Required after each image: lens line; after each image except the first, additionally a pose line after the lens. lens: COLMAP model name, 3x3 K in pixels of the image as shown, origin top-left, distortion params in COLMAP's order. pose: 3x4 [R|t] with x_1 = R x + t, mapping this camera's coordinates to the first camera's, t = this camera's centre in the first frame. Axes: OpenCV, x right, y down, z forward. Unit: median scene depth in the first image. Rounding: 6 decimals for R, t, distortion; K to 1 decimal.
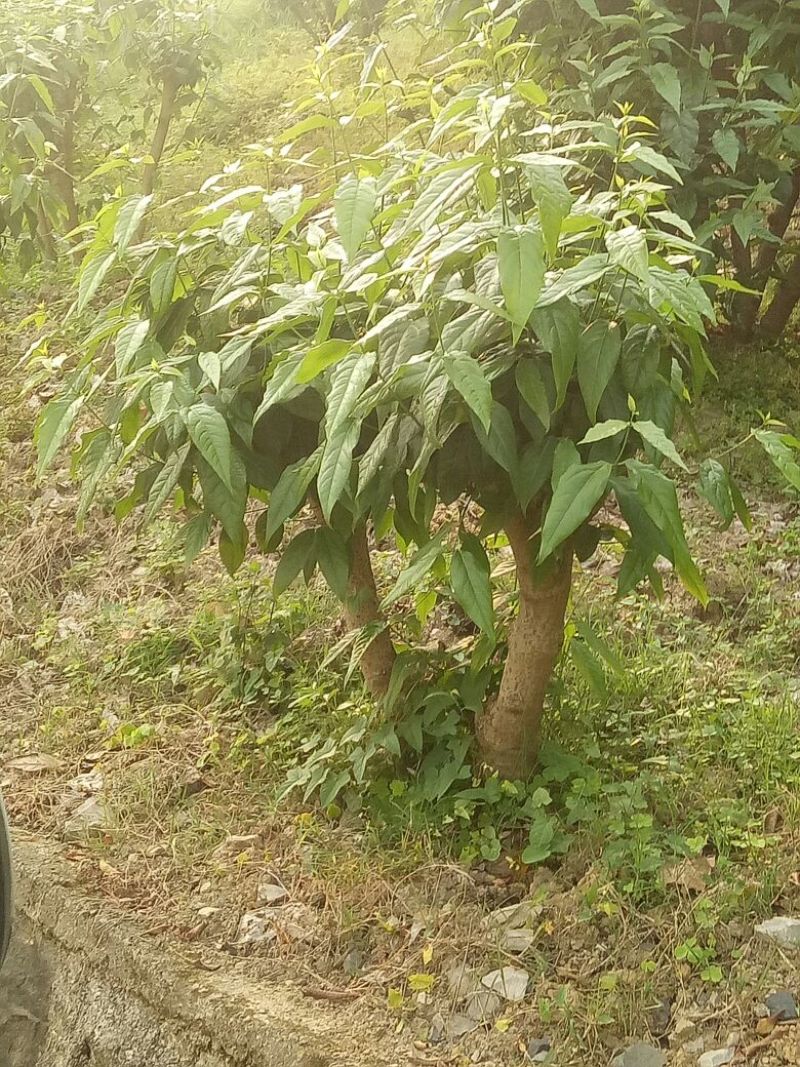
lens RADIAL K [[1971.0, 0, 400.0], [0, 1971.0, 533.5], [0, 0, 1]] dist [0.174104, -0.133869]
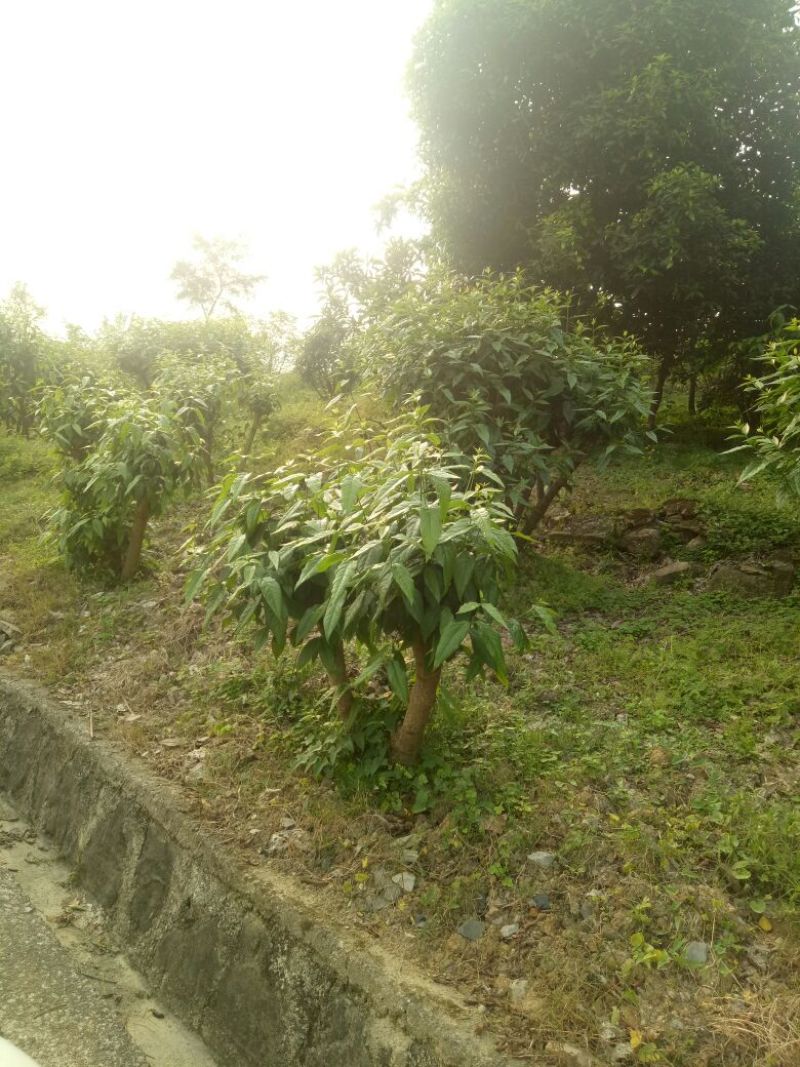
lens RADIAL K [[854.3, 0, 400.0], [0, 854.3, 533.5], [0, 0, 1]] dist [0.041822, -0.002401]
pose [[0.996096, 0.060557, 0.064234, -0.023950], [-0.054843, 0.994674, -0.087269, -0.039919], [-0.069177, 0.083405, 0.994112, 0.100763]]
